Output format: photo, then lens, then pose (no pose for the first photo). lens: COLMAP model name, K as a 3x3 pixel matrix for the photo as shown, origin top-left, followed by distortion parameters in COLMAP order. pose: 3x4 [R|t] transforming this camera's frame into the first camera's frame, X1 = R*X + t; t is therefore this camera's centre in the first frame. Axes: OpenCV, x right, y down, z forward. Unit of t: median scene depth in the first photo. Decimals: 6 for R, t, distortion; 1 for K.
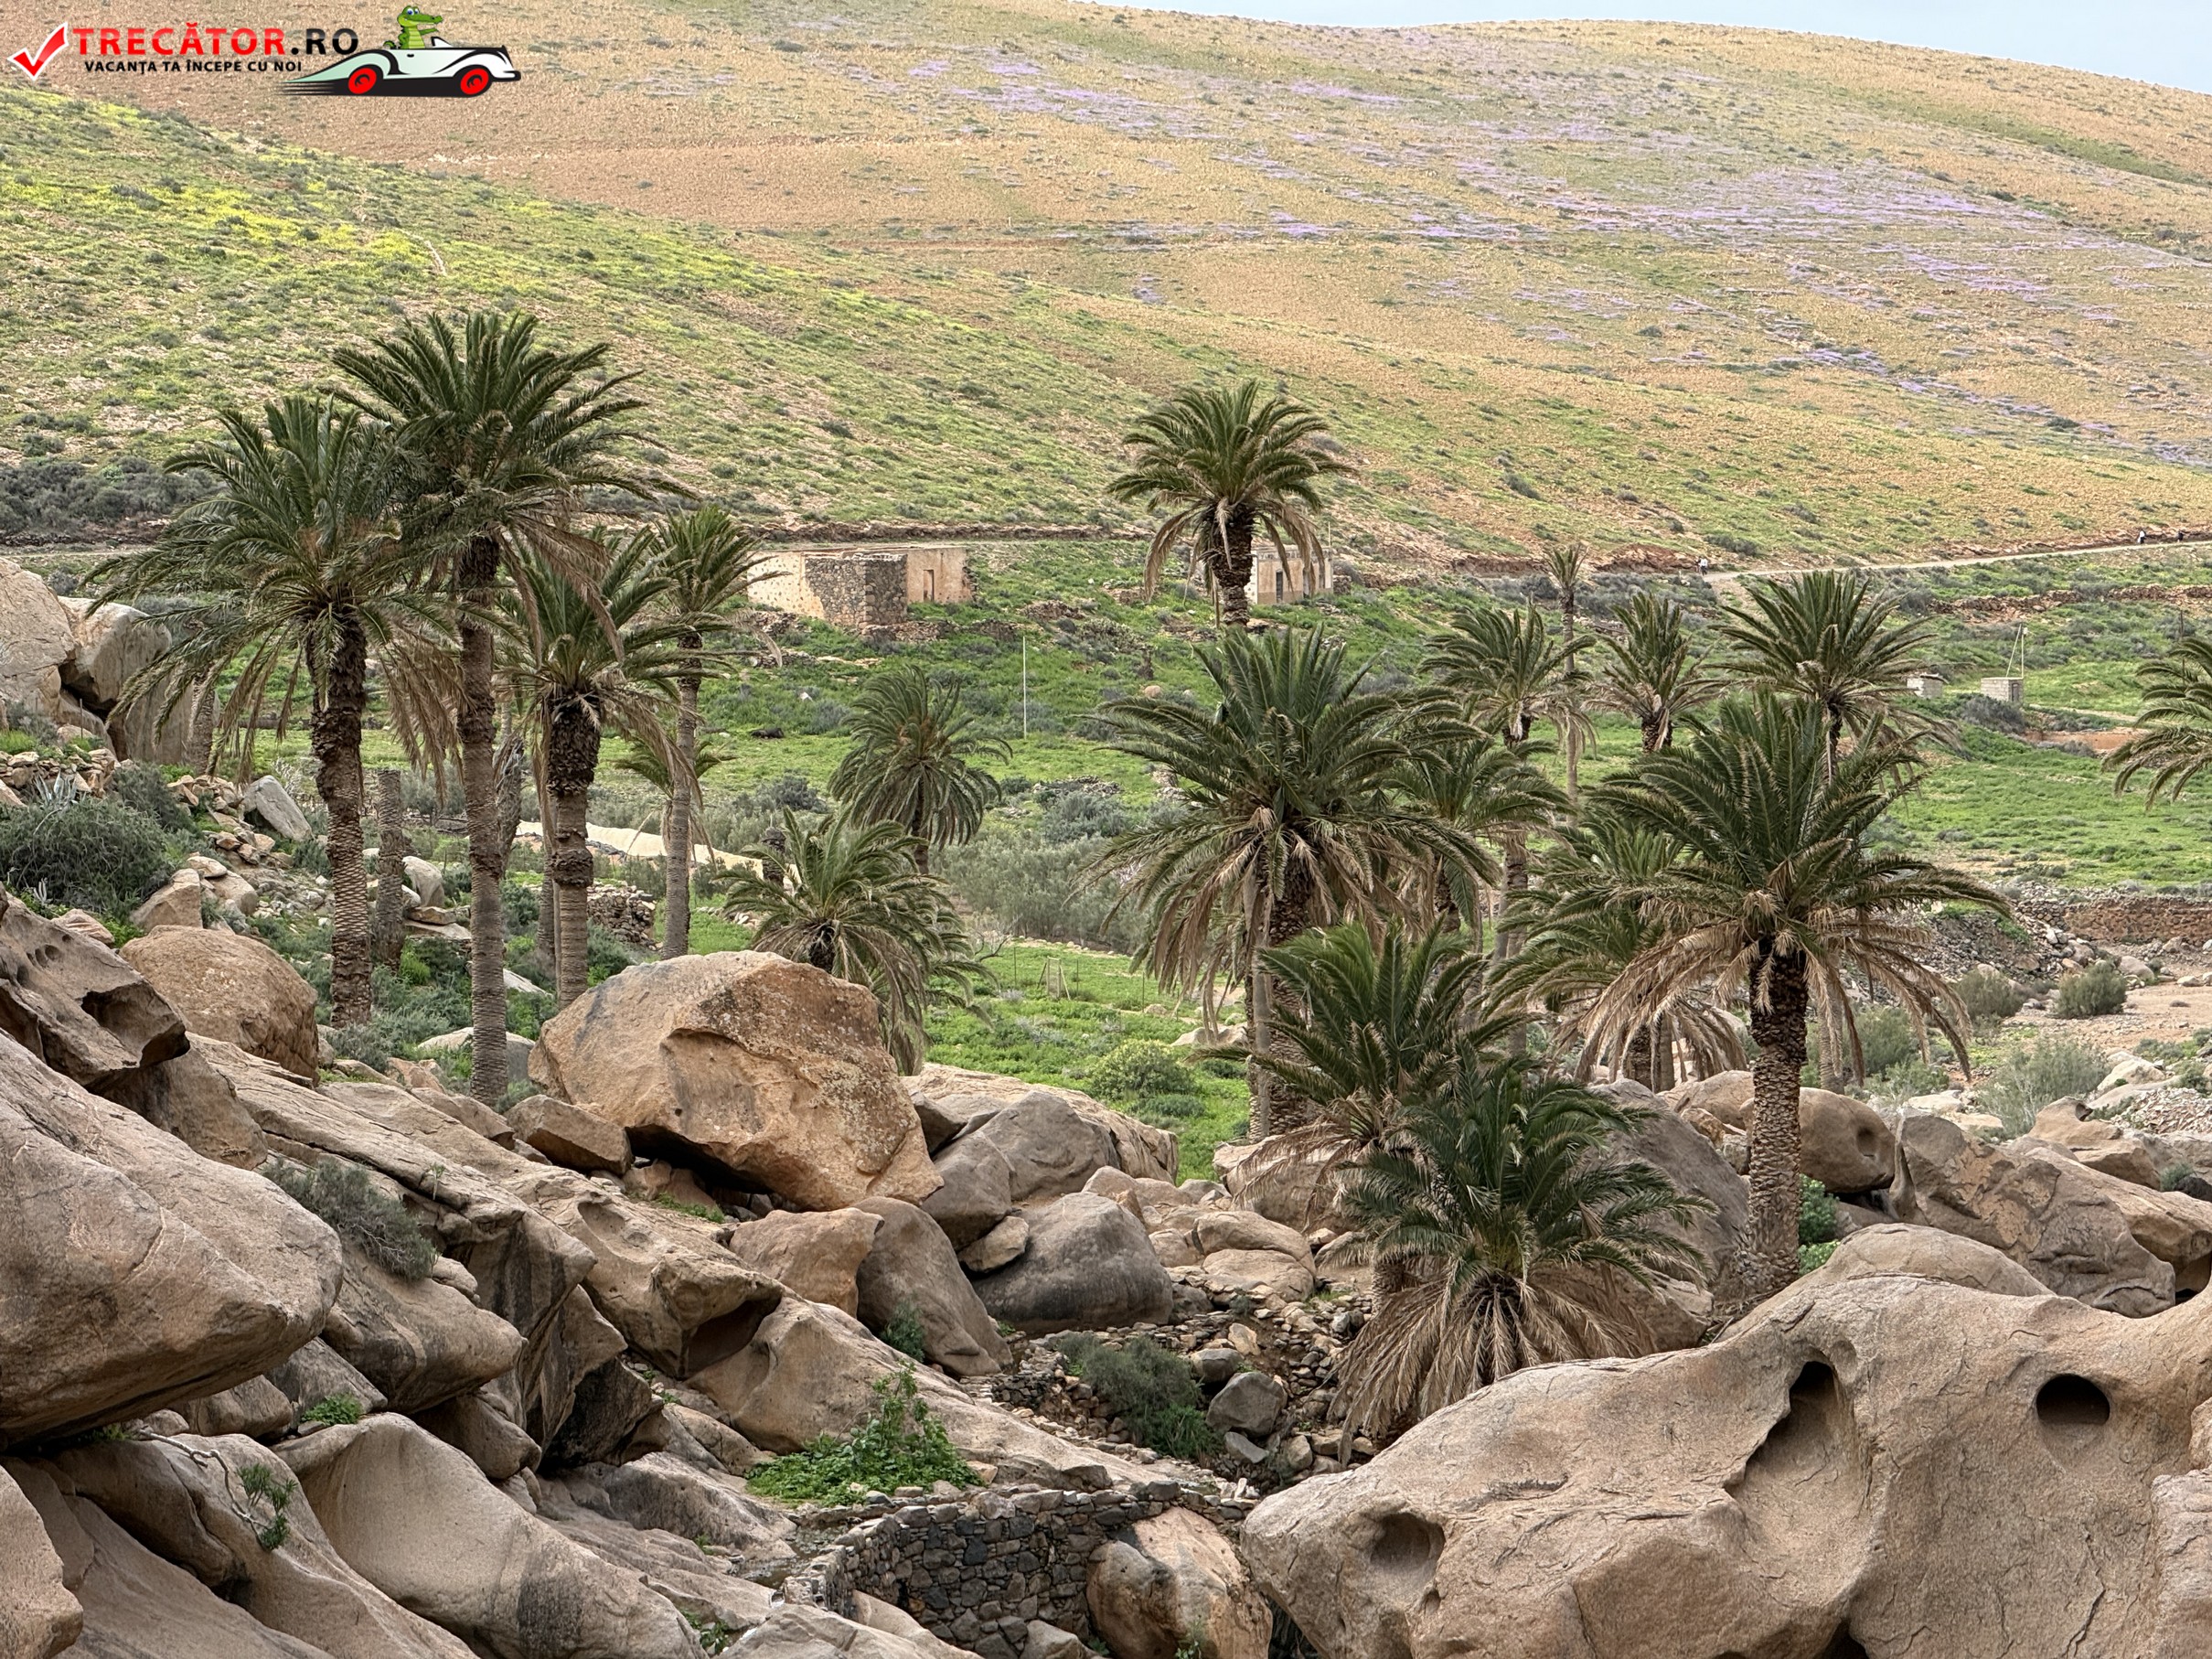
lens RADIAL K [[7784.9, 0, 1046.3], [0, 7784.9, 873.2], [0, 0, 1]] dist [0.186018, 0.000000]
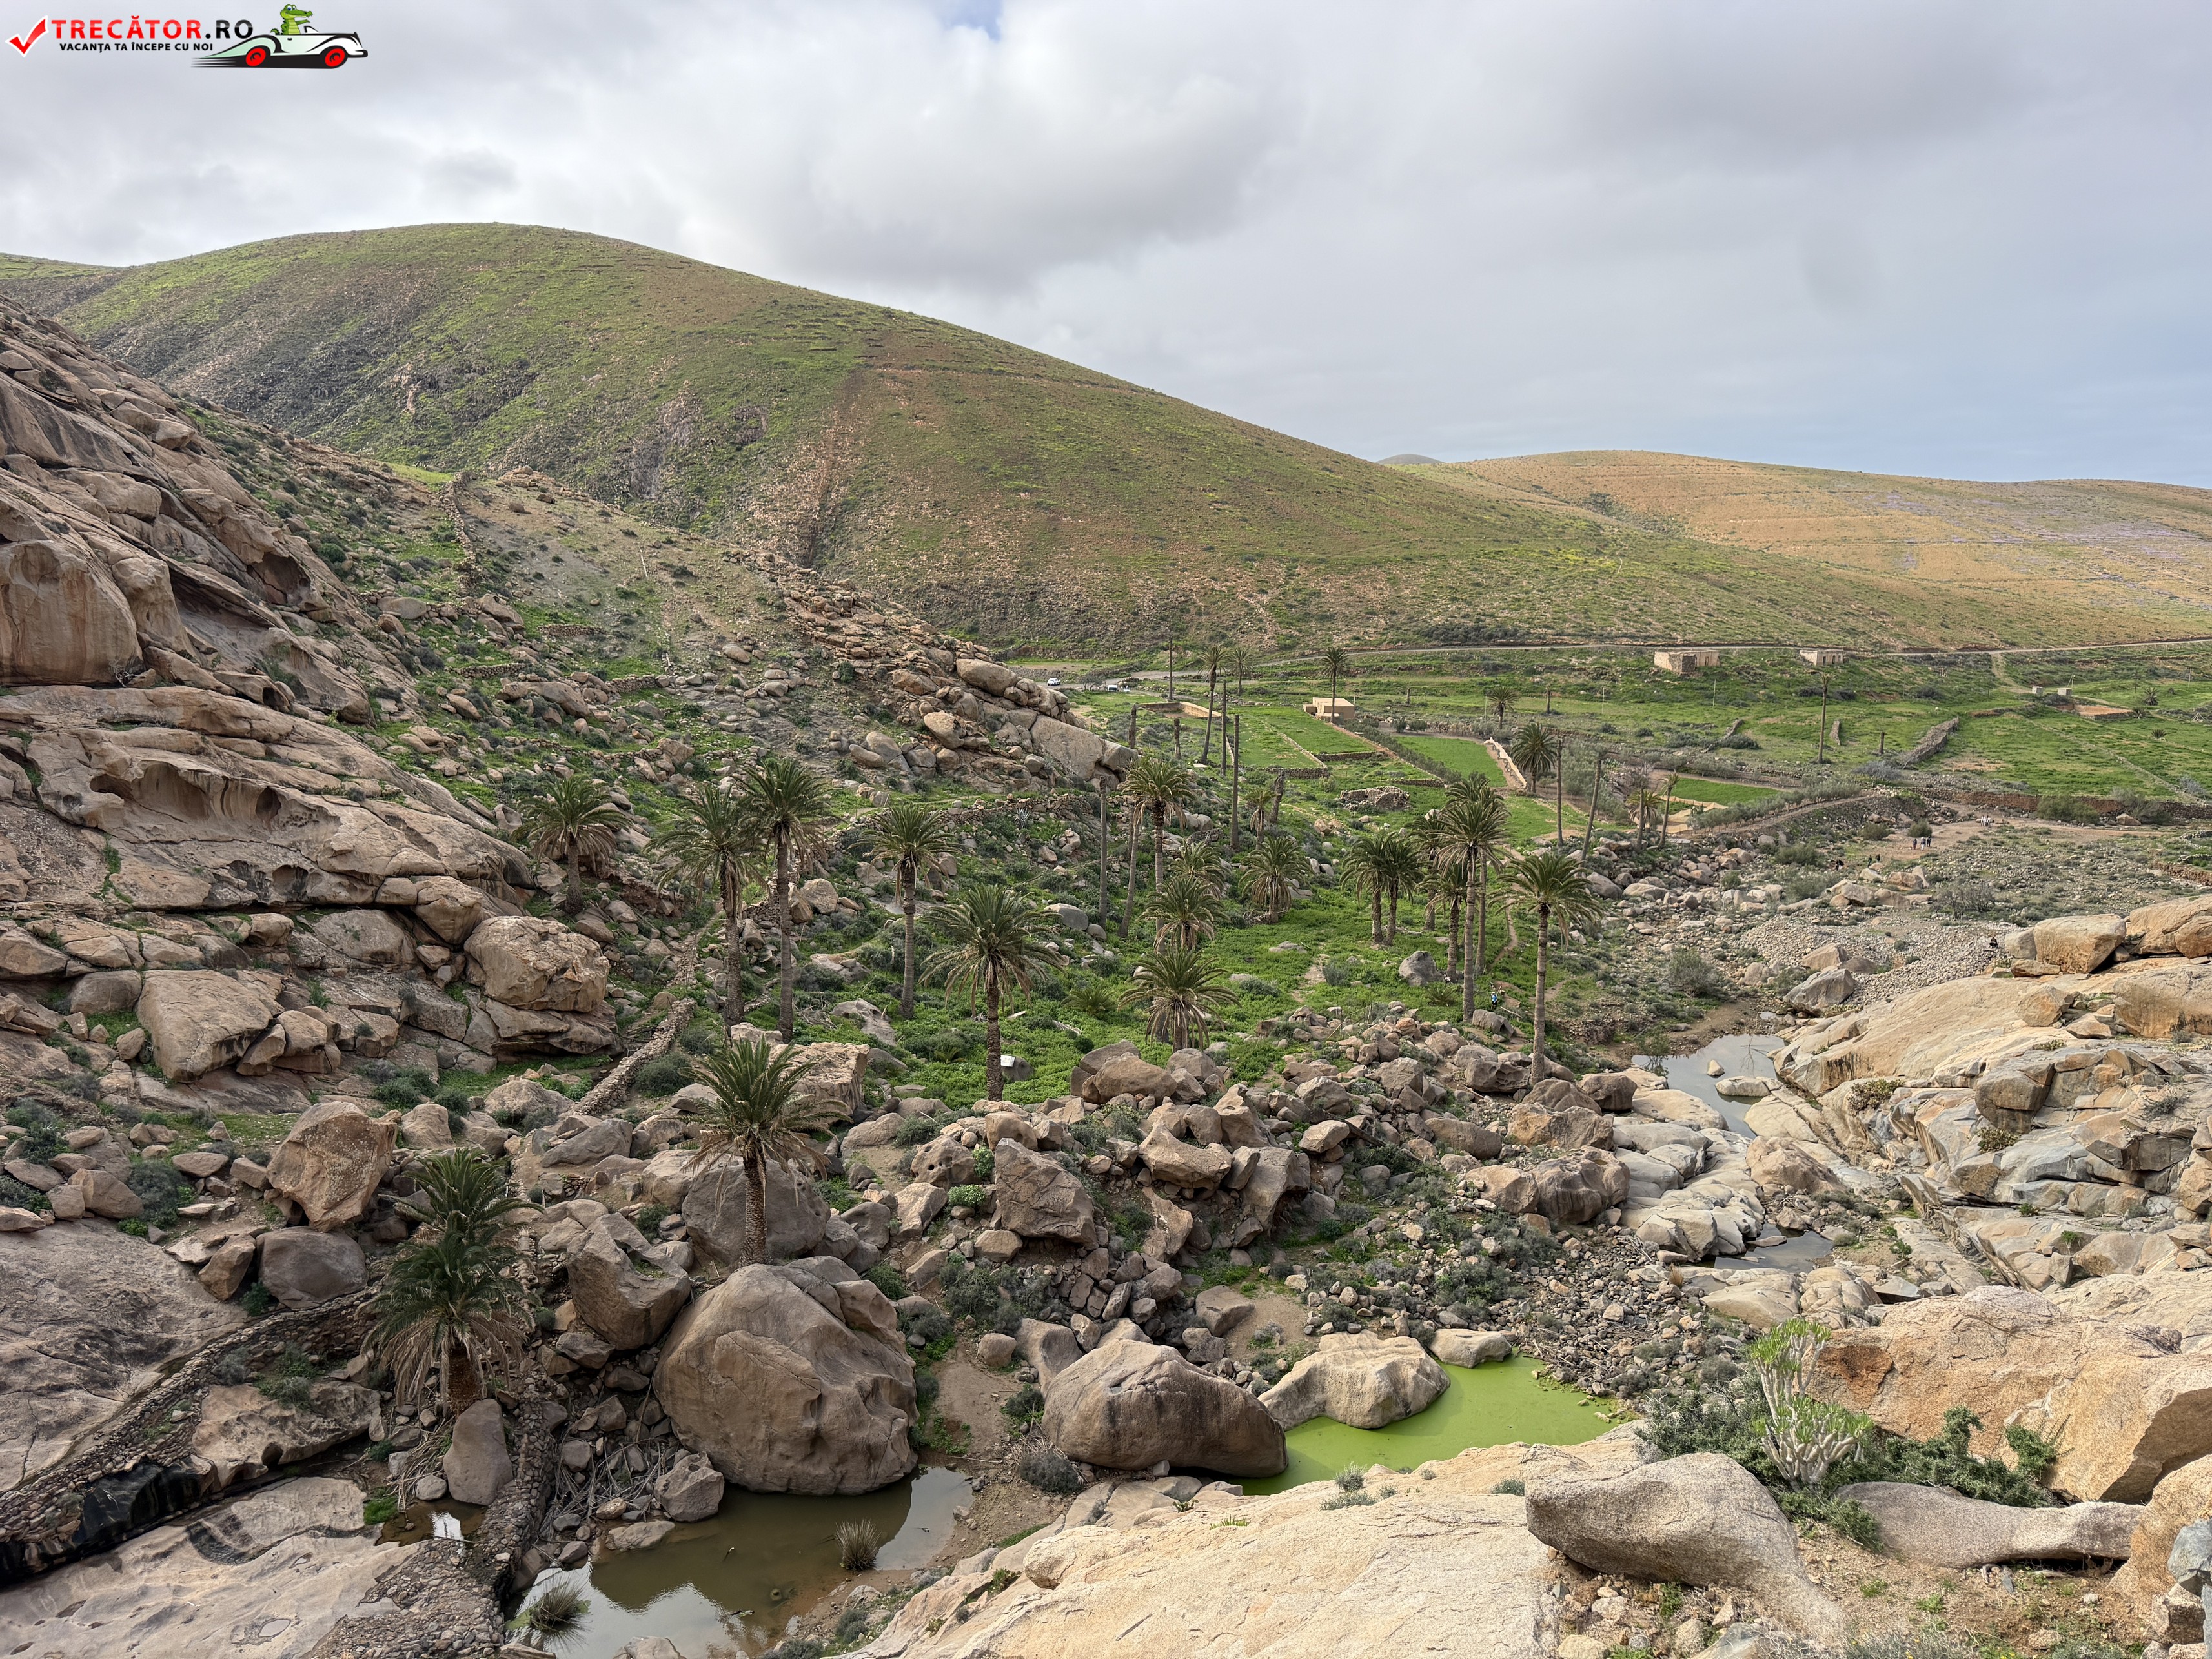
lens RADIAL K [[1542.4, 0, 1101.3], [0, 1542.4, 842.9], [0, 0, 1]] dist [0.108947, -0.154714]
pose [[0.870758, 0.101608, -0.481099, 0.449867], [-0.041136, 0.990040, 0.134642, -0.167069], [0.489988, -0.097450, 0.866265, 0.673929]]
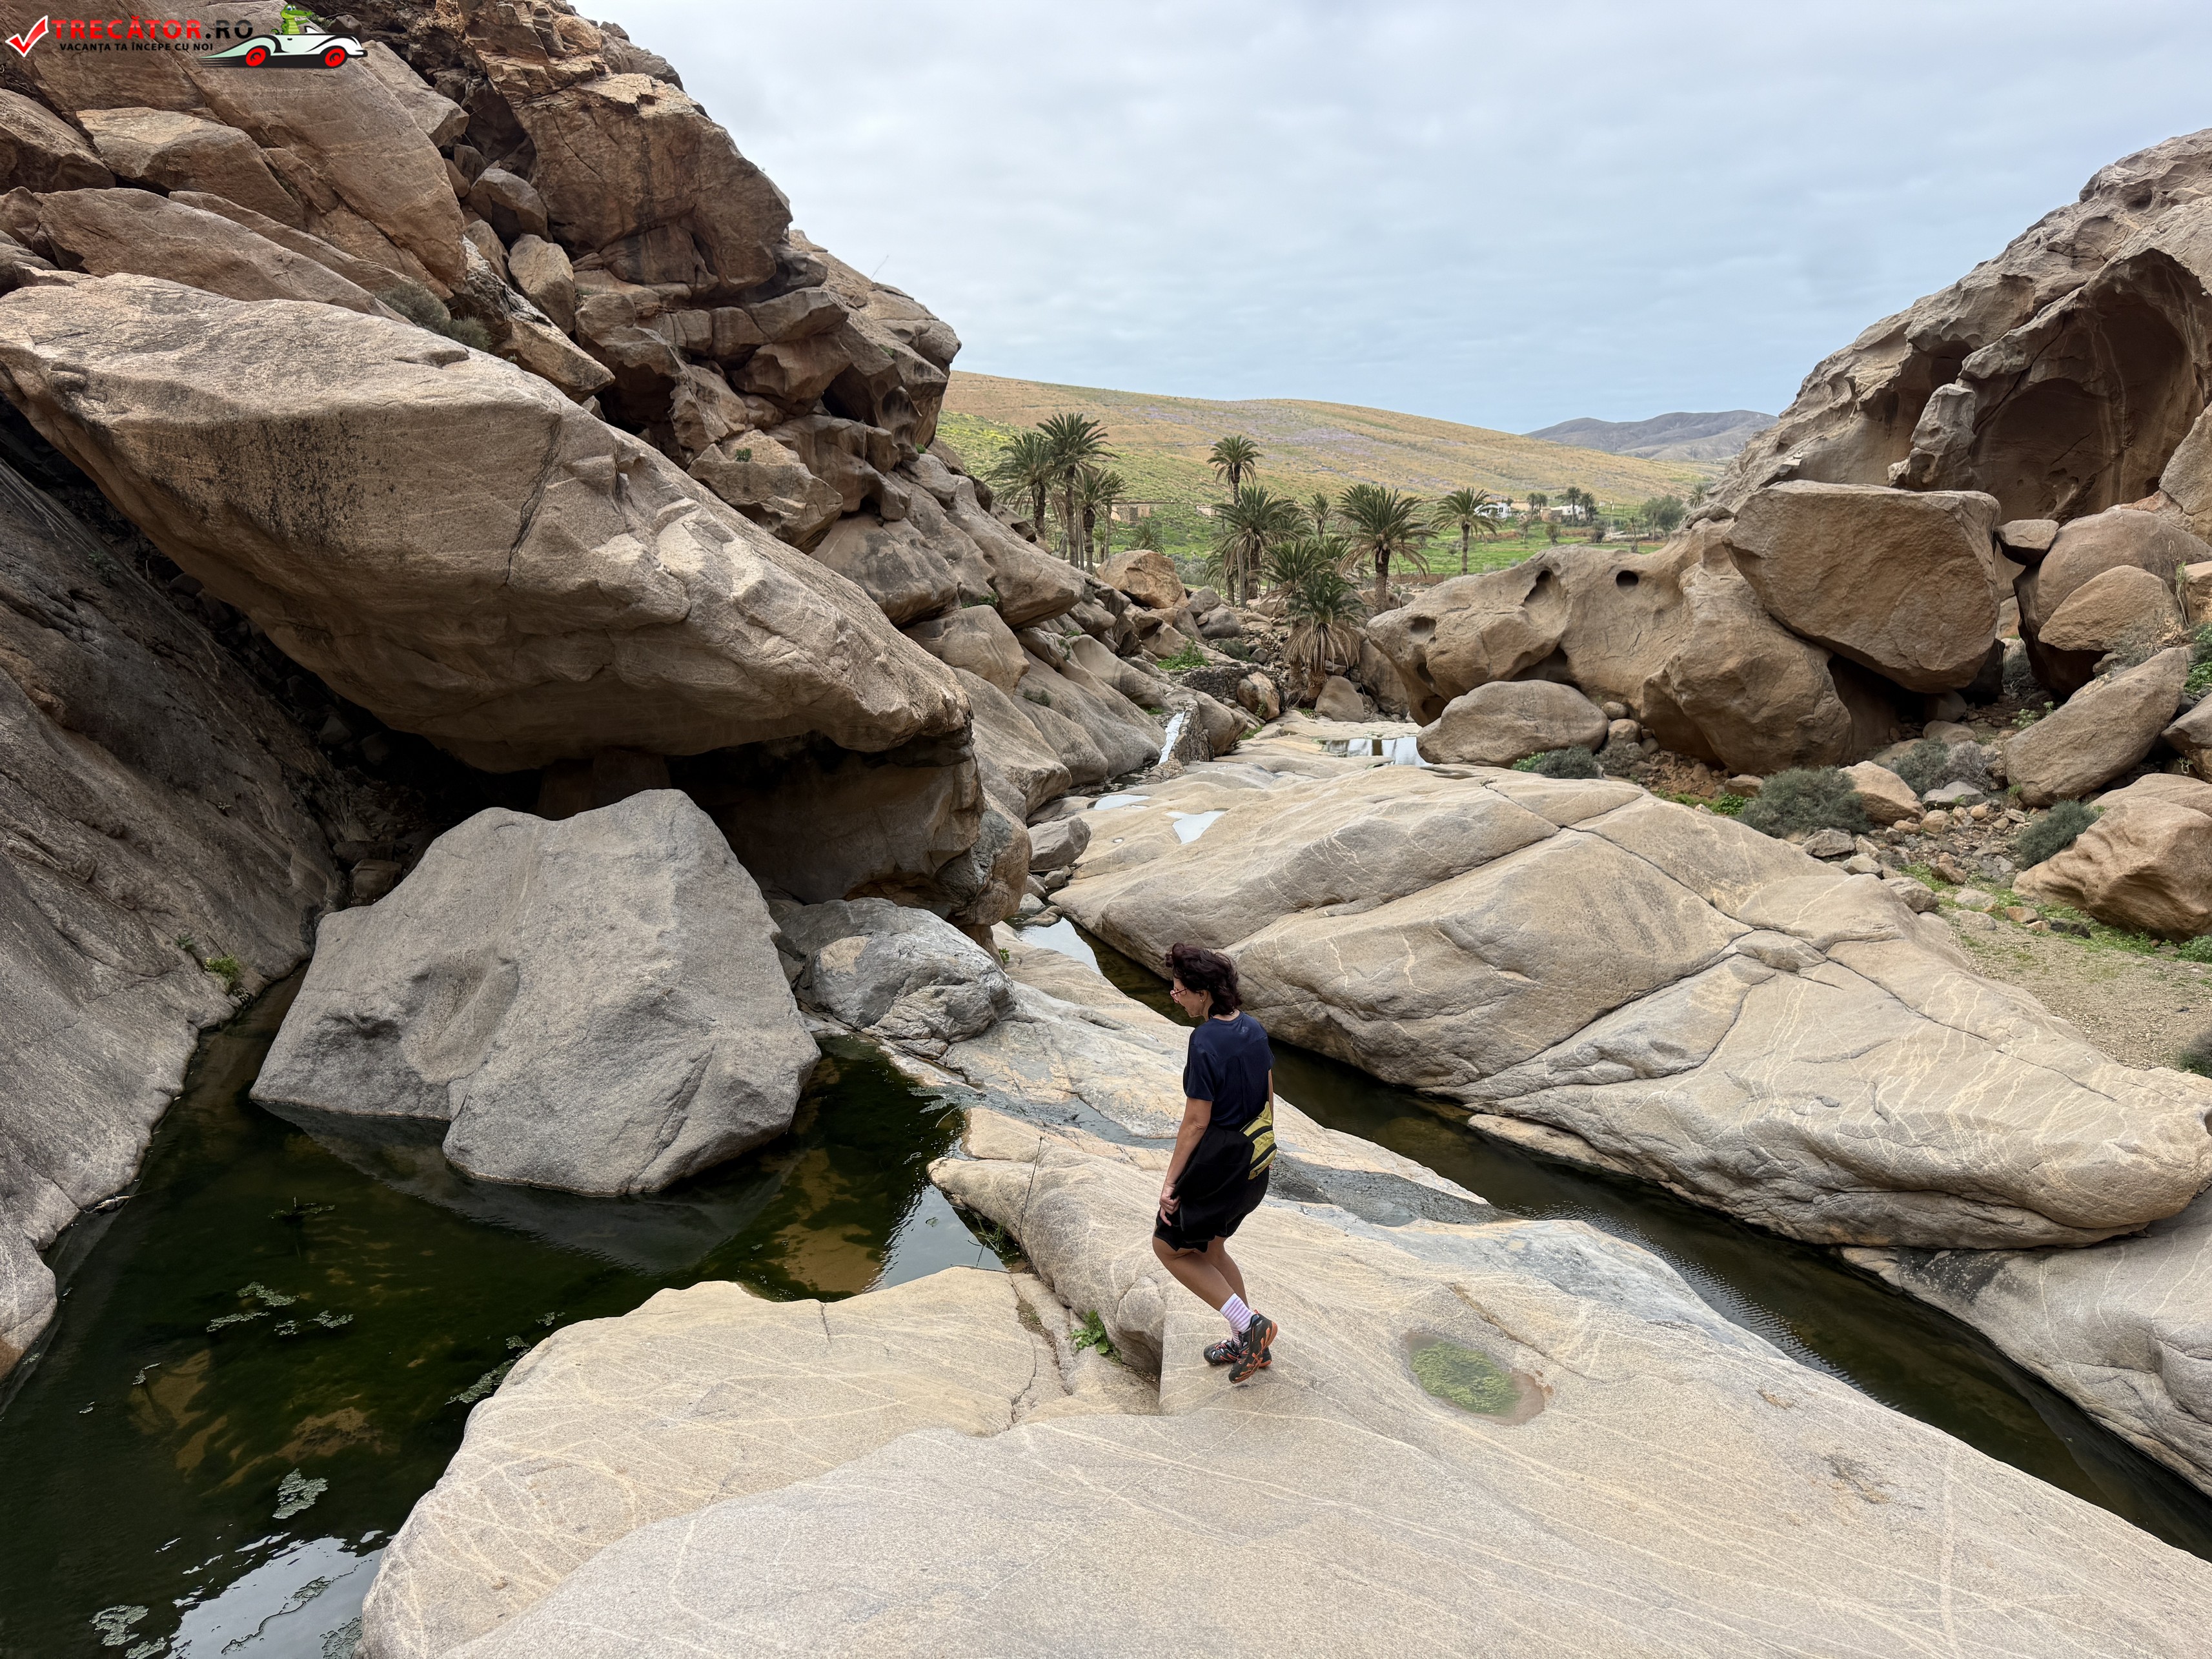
lens RADIAL K [[1542.4, 0, 1080.7], [0, 1542.4, 858.9], [0, 0, 1]] dist [0.108947, -0.154714]
pose [[0.998894, 0.001324, -0.046994, -0.033245], [0.006816, 0.984964, 0.172624, 0.030633], [0.046515, -0.172754, 0.983866, 0.131982]]
